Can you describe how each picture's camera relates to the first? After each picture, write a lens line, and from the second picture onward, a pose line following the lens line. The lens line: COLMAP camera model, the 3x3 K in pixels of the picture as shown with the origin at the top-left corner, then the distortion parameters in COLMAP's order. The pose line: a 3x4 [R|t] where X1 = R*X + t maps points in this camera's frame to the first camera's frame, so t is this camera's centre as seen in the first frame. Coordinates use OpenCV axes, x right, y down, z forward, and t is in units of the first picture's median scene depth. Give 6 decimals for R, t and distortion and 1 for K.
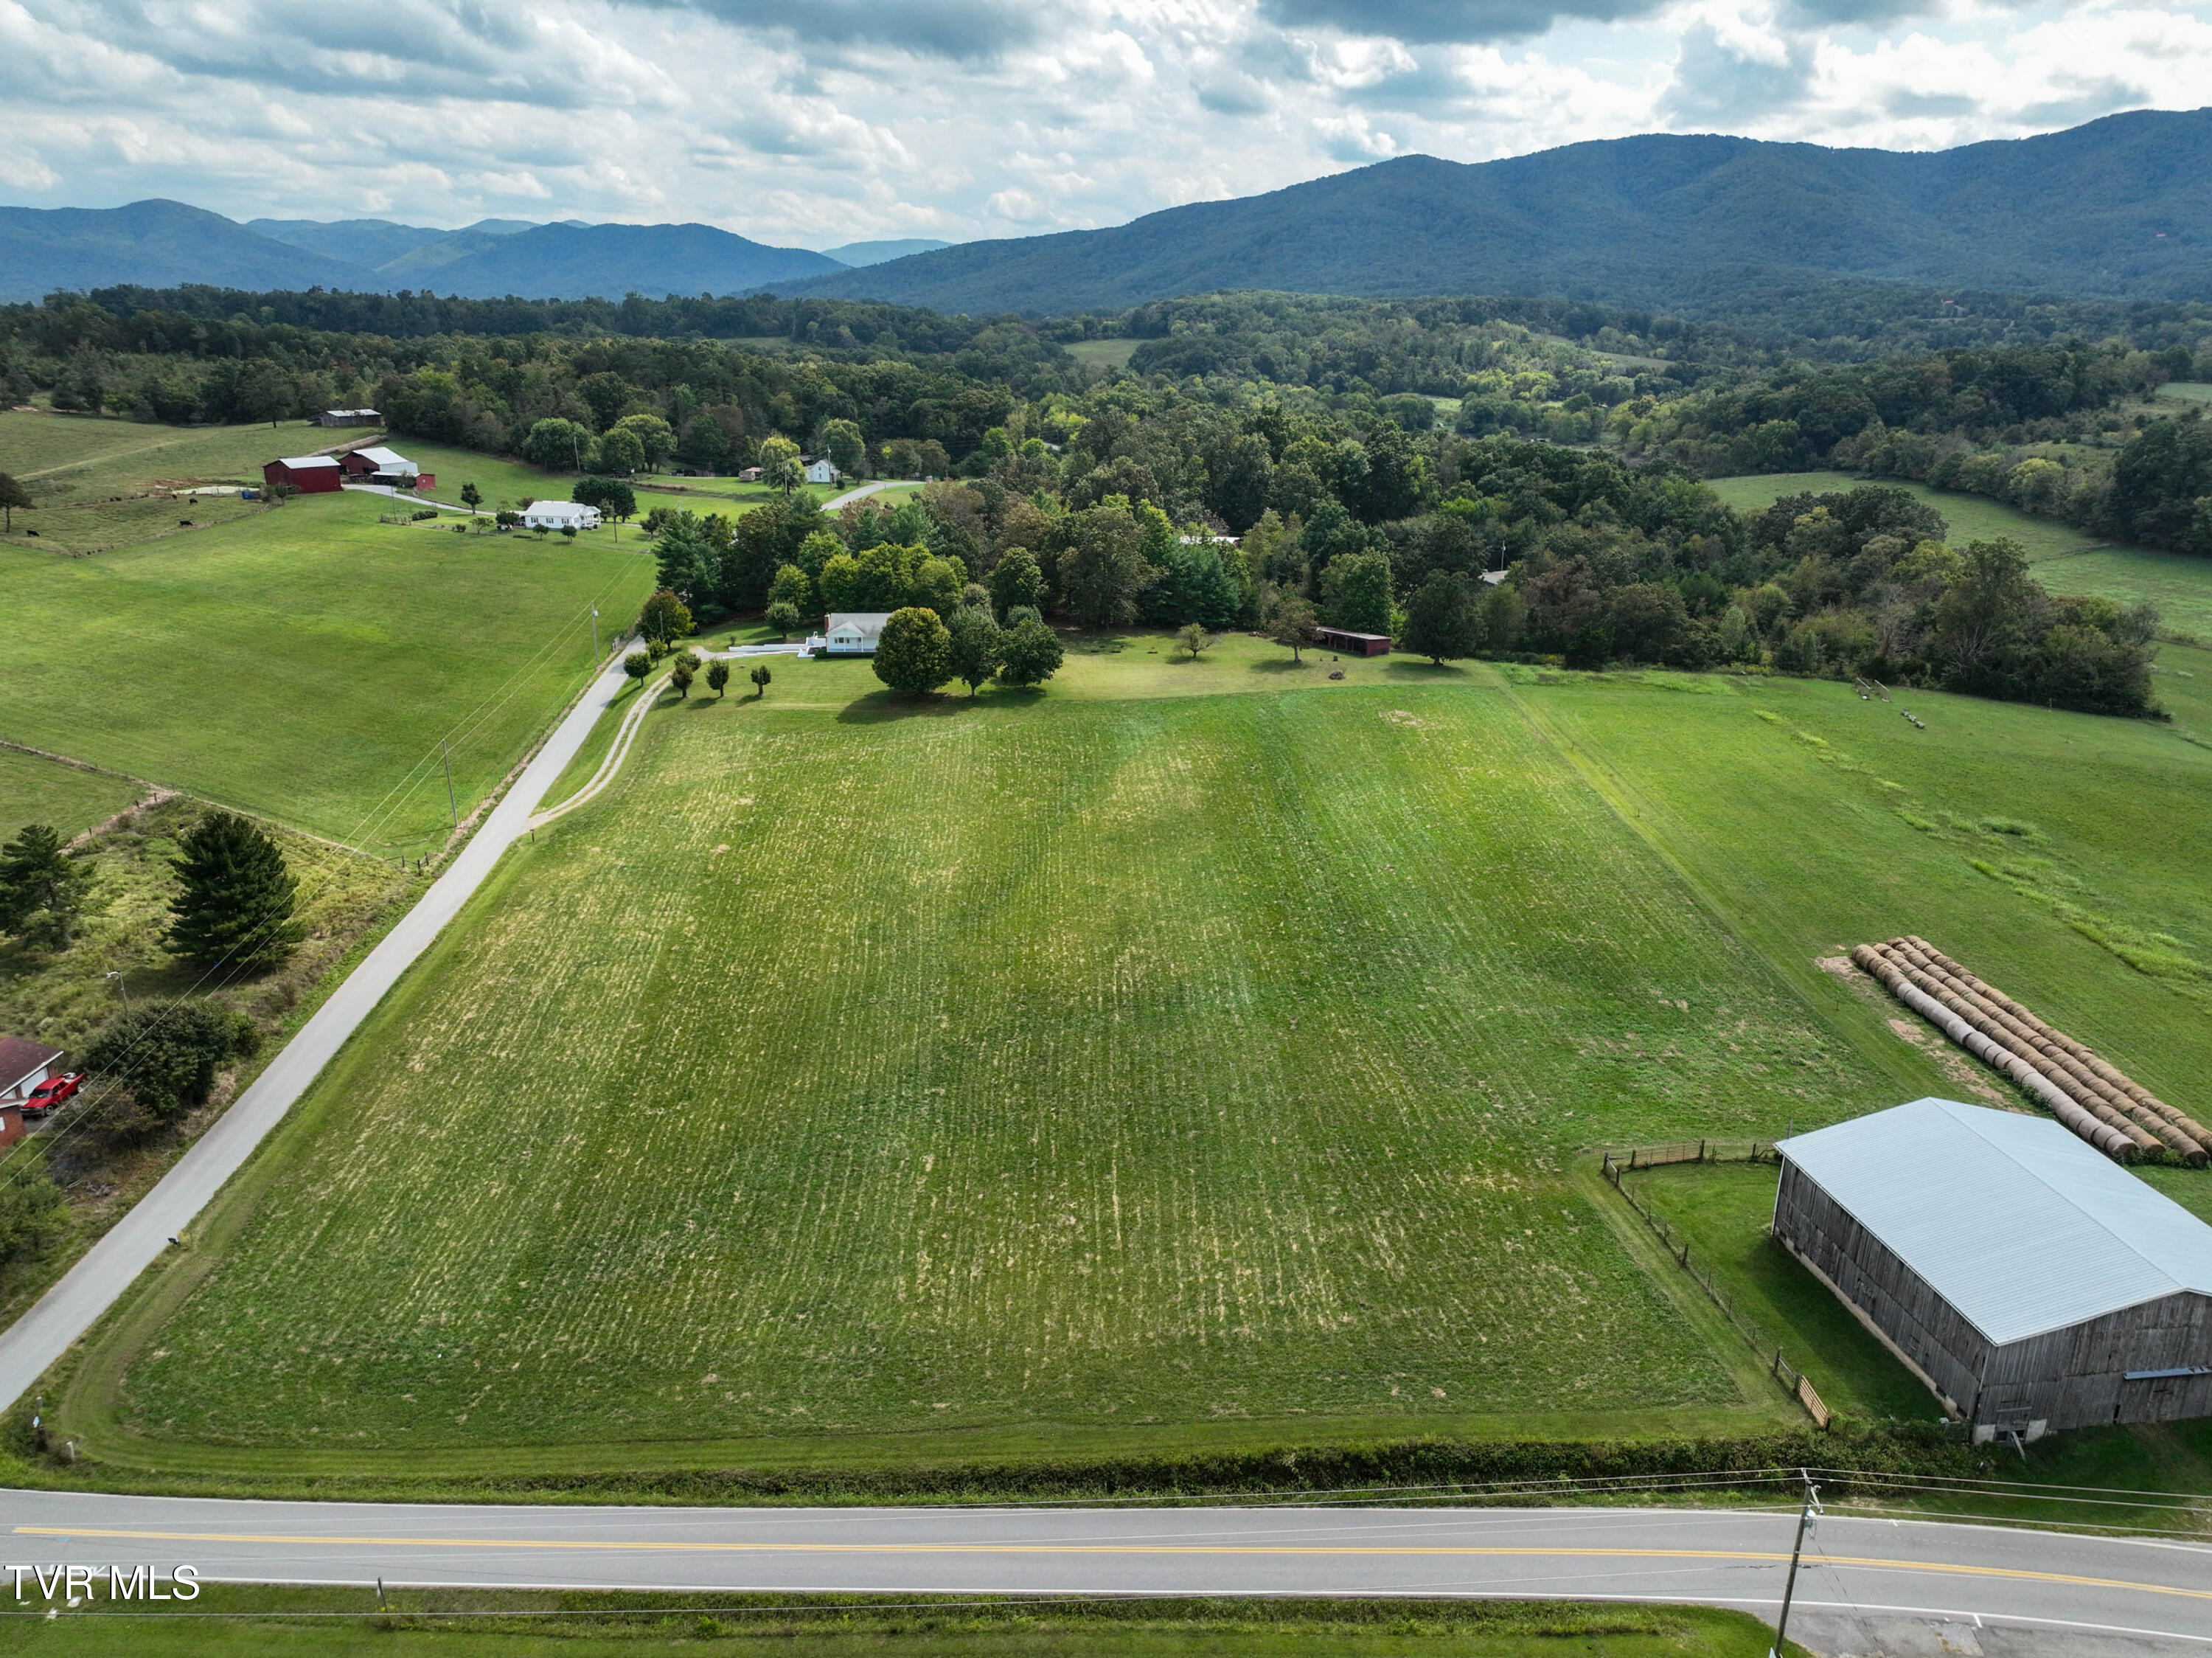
lens RADIAL K [[1557.9, 0, 1117.6], [0, 1557.9, 841.2], [0, 0, 1]] dist [-0.000977, 0.019805]
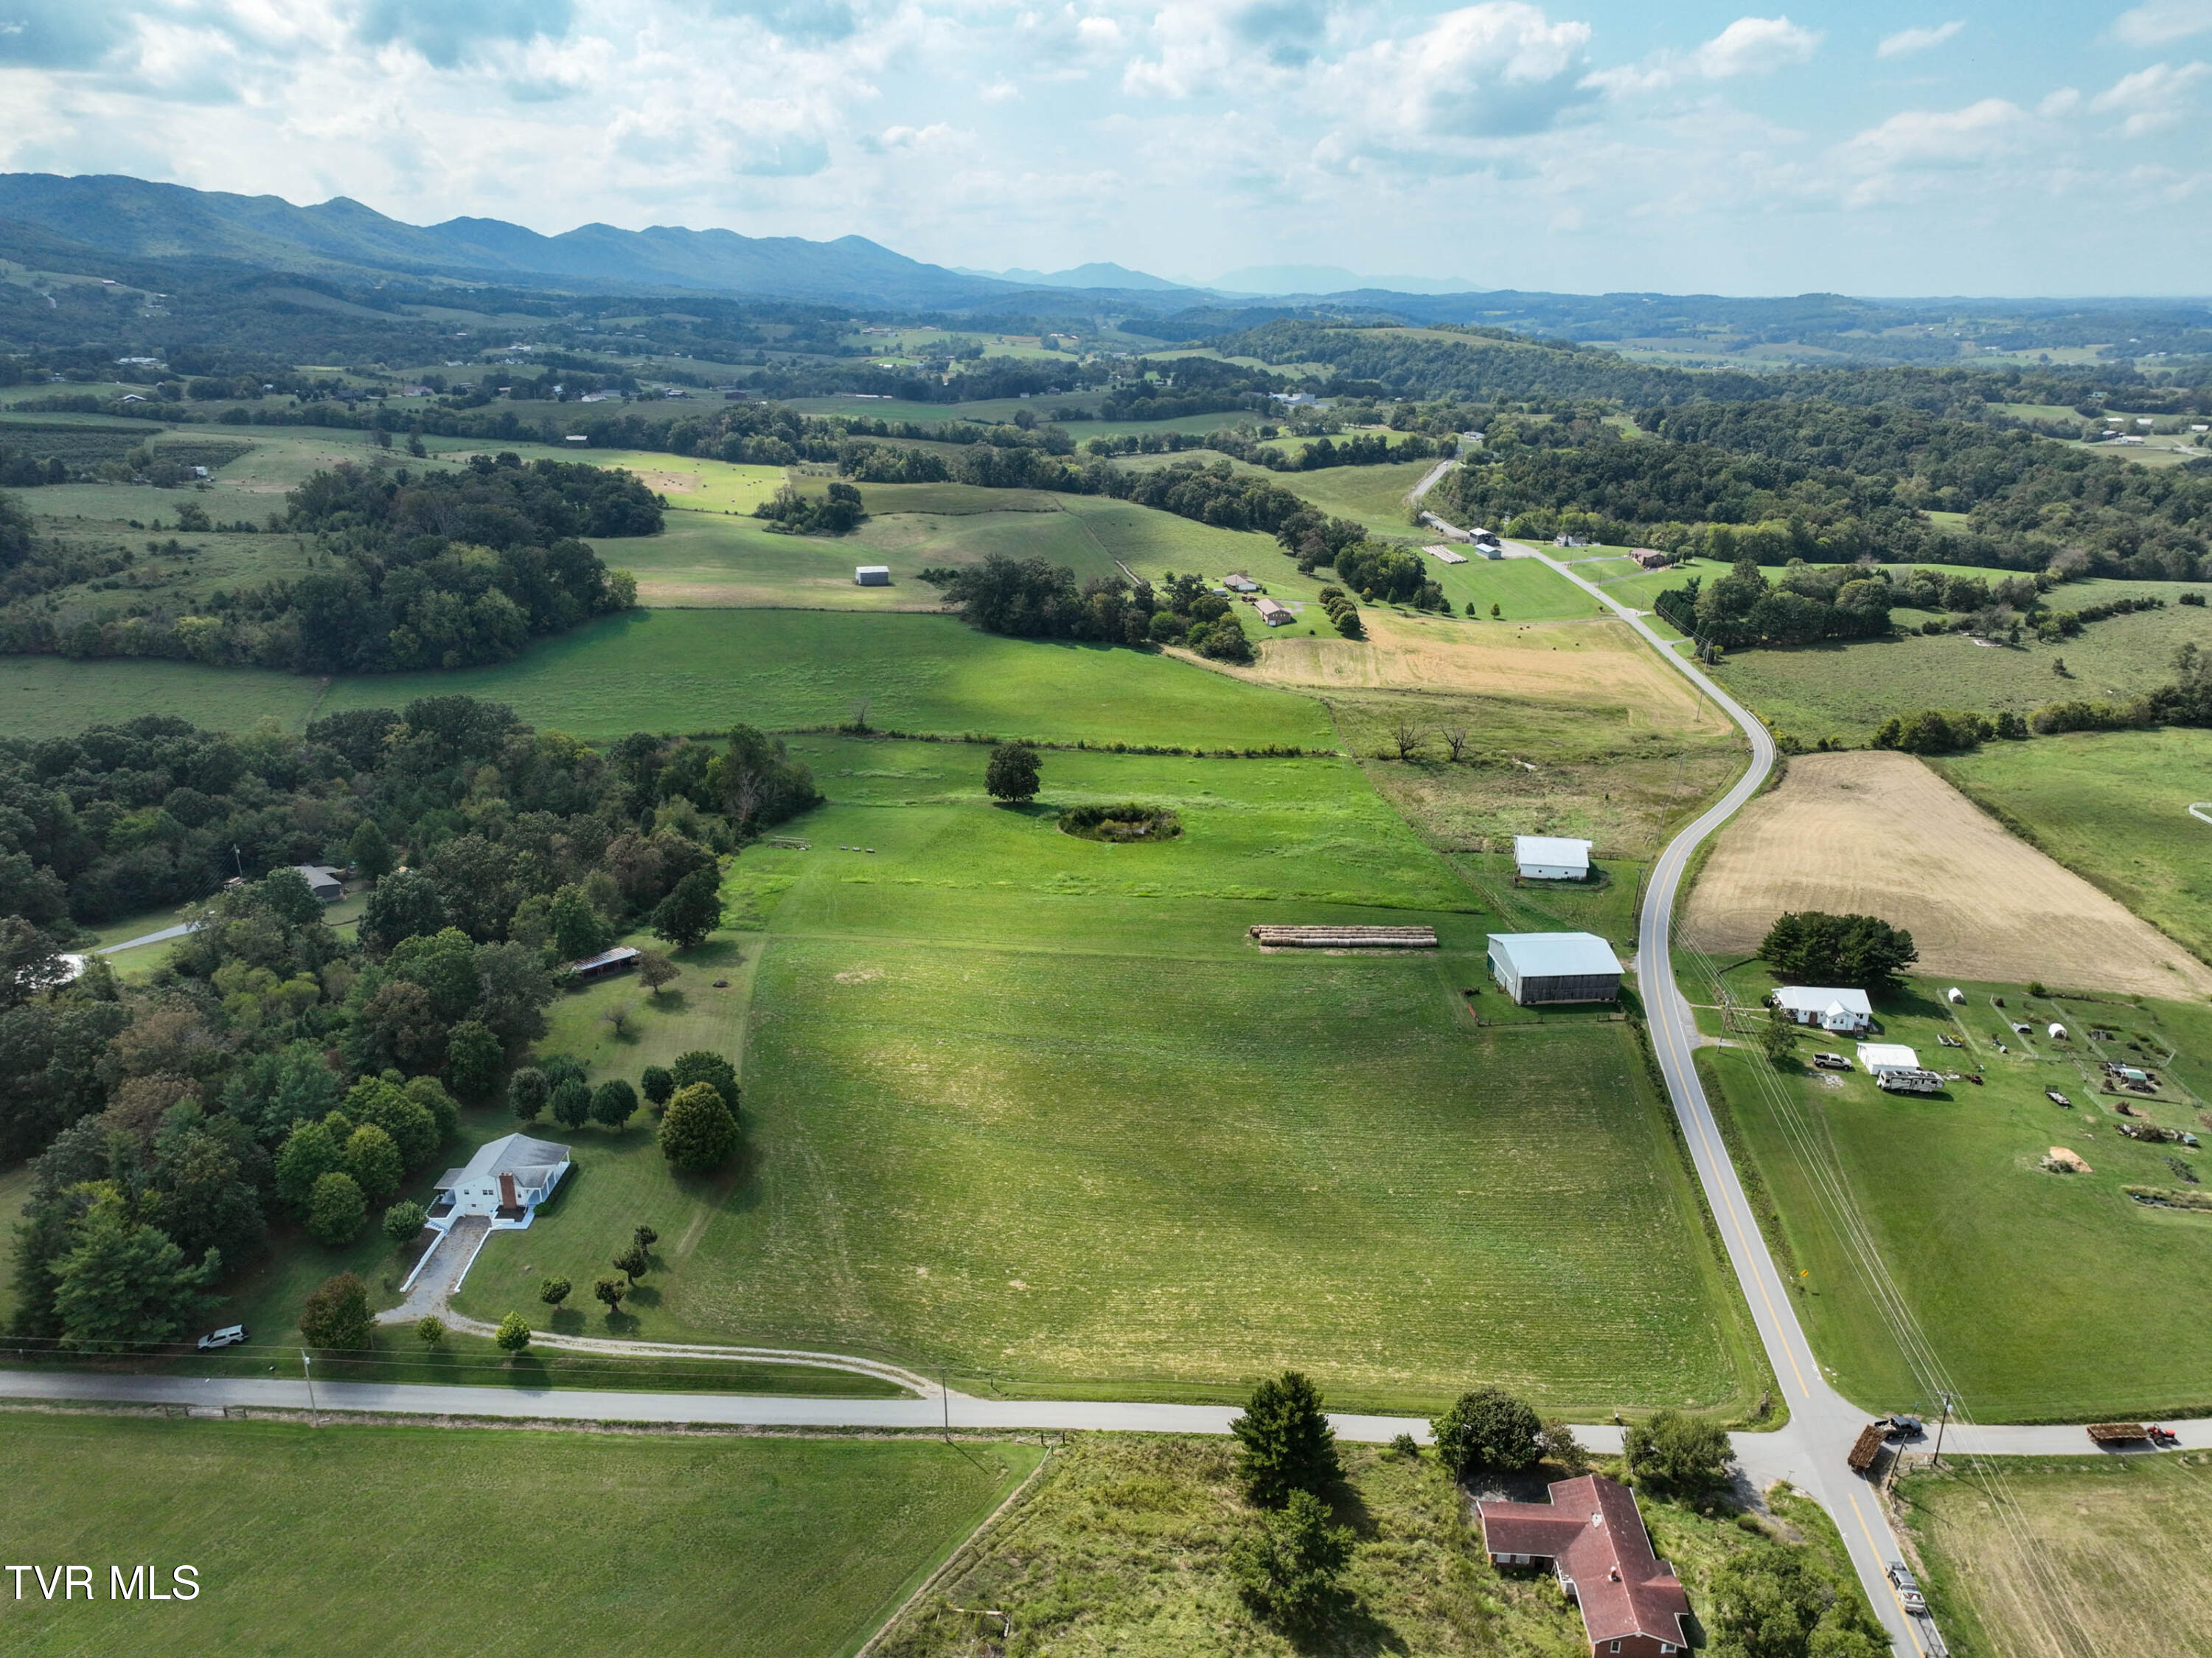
lens RADIAL K [[1557.9, 0, 1130.3], [0, 1557.9, 808.6], [0, 0, 1]] dist [-0.000977, 0.019805]
pose [[0.057101, -0.325539, 0.943803, -0.891990], [0.310801, 0.904166, 0.293064, -0.459999], [-0.948758, 0.276600, 0.152806, 0.448019]]
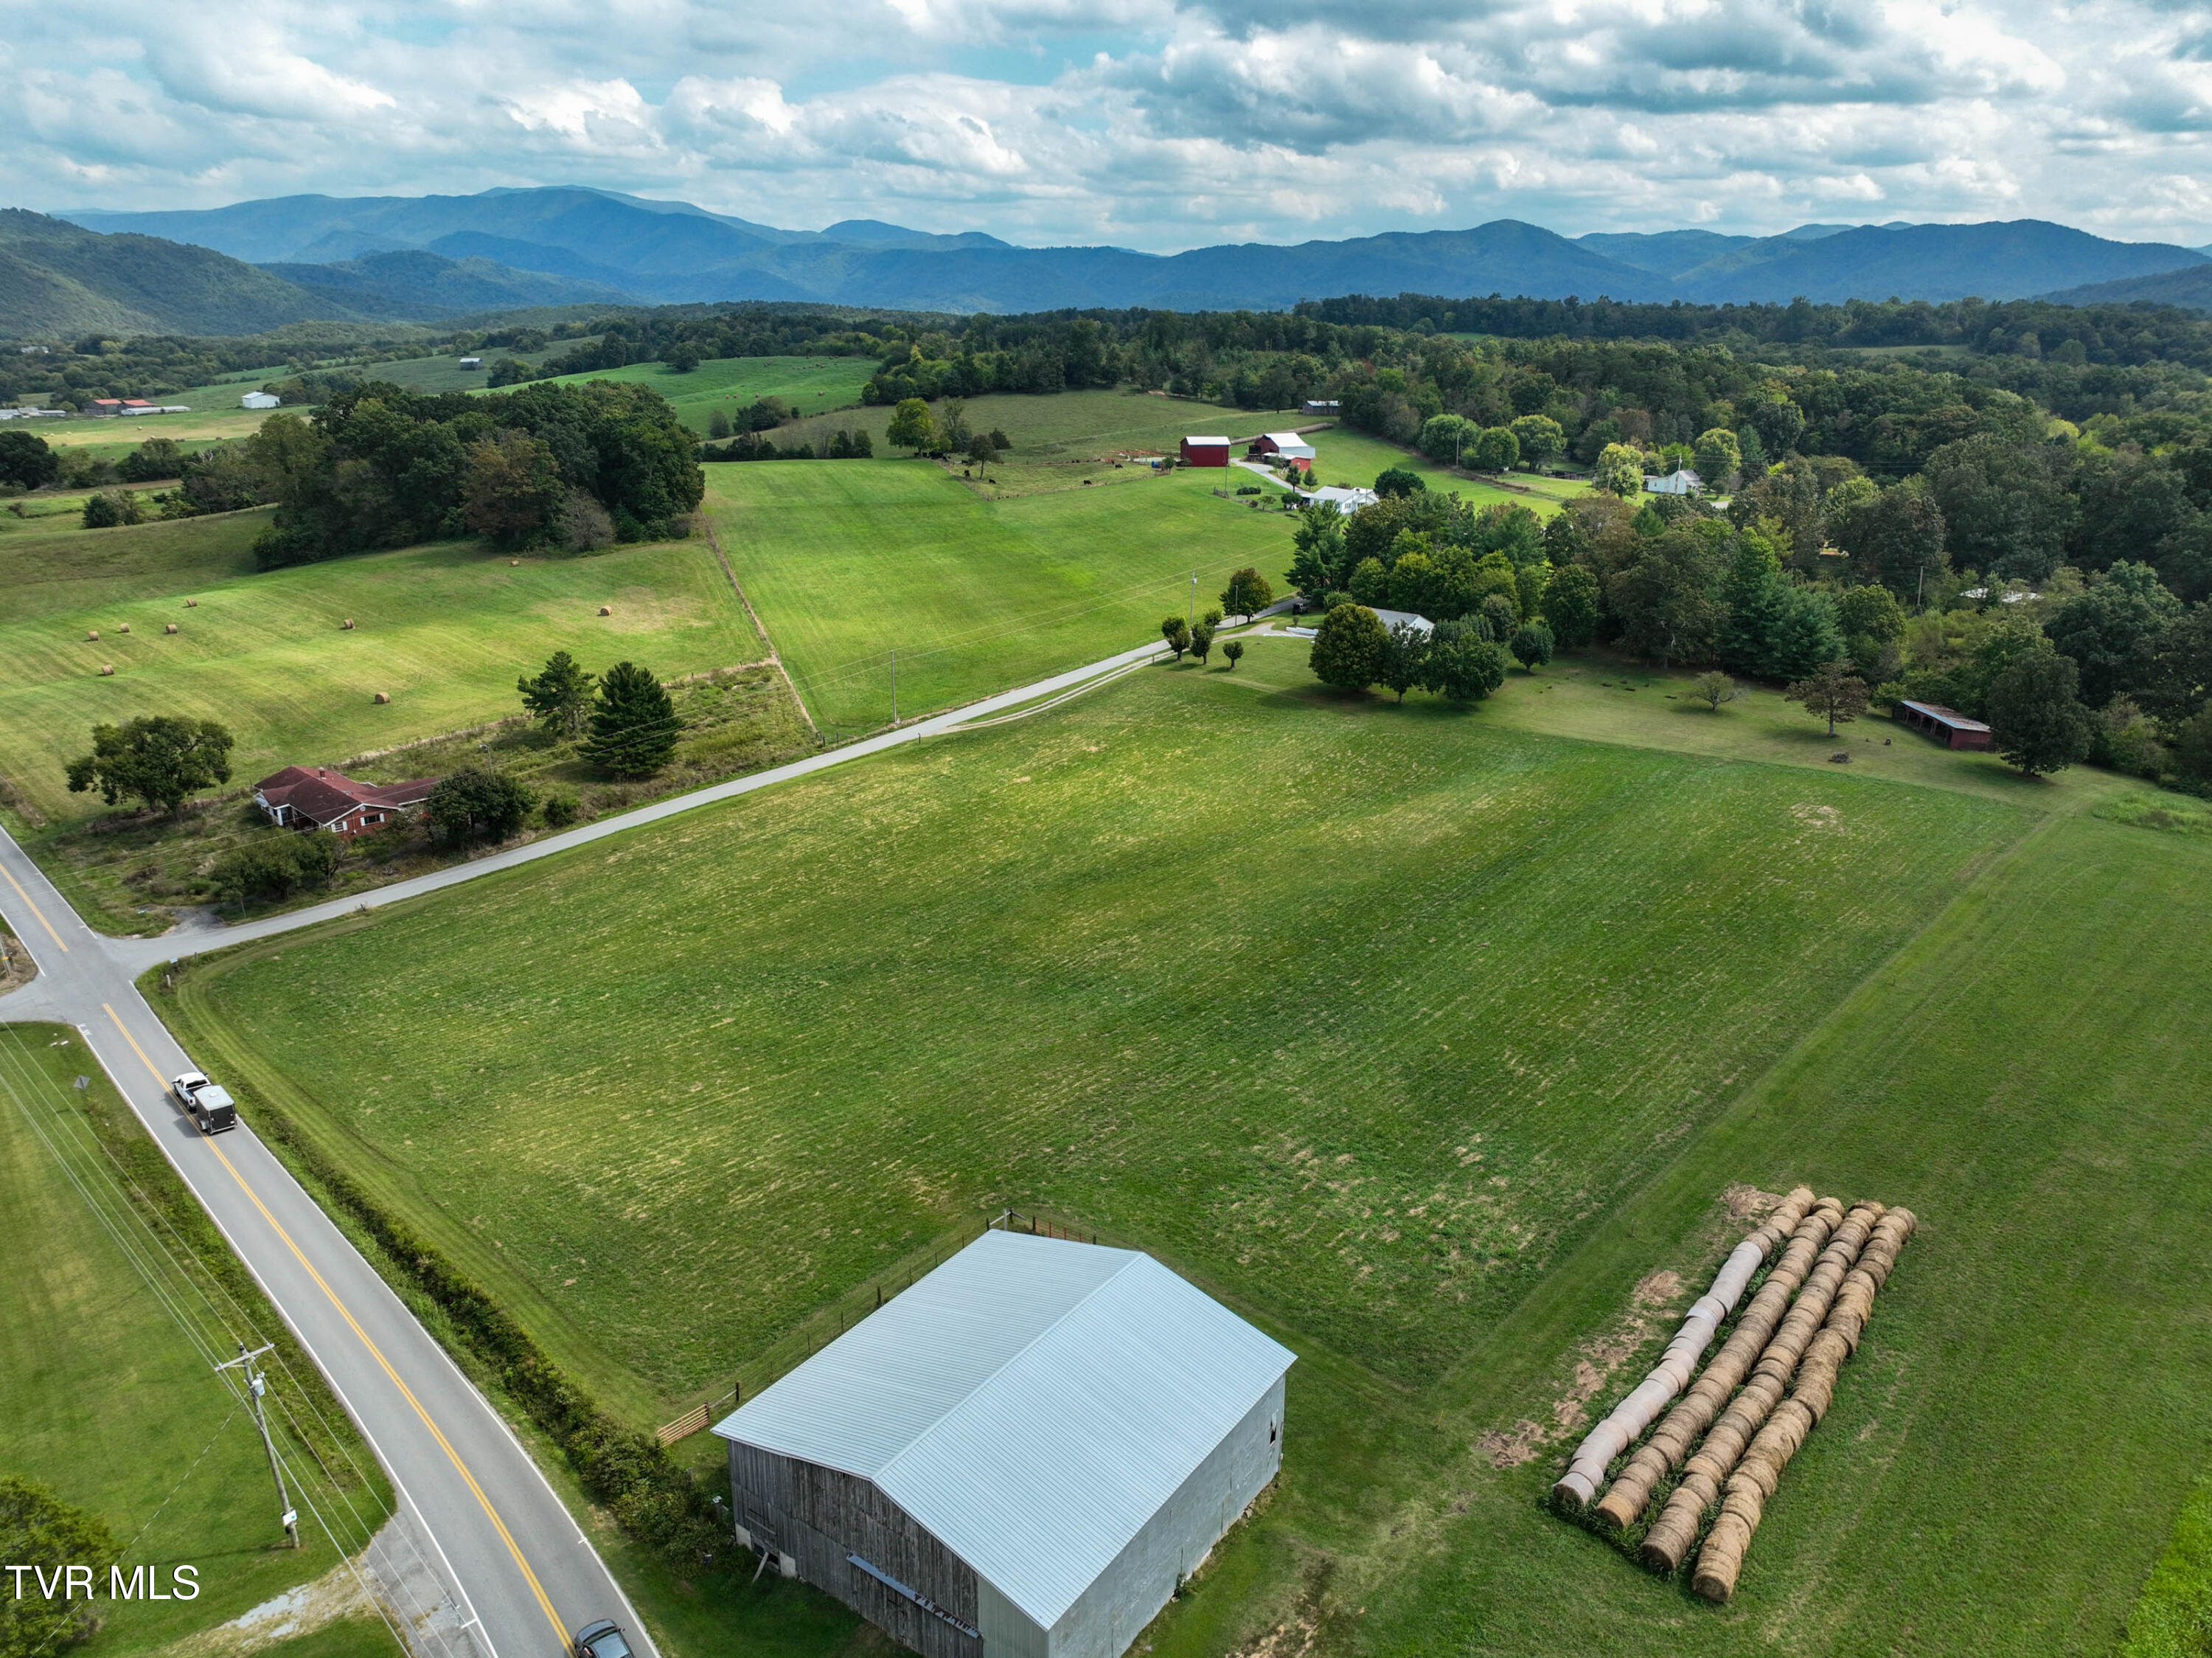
lens RADIAL K [[1557.9, 0, 1110.2], [0, 1557.9, 841.5], [0, 0, 1]] dist [-0.000977, 0.019805]
pose [[0.720187, 0.224633, -0.656407, 0.387561], [-0.227105, 0.970336, 0.082892, -0.042578], [0.655556, 0.089376, 0.749839, 0.137110]]
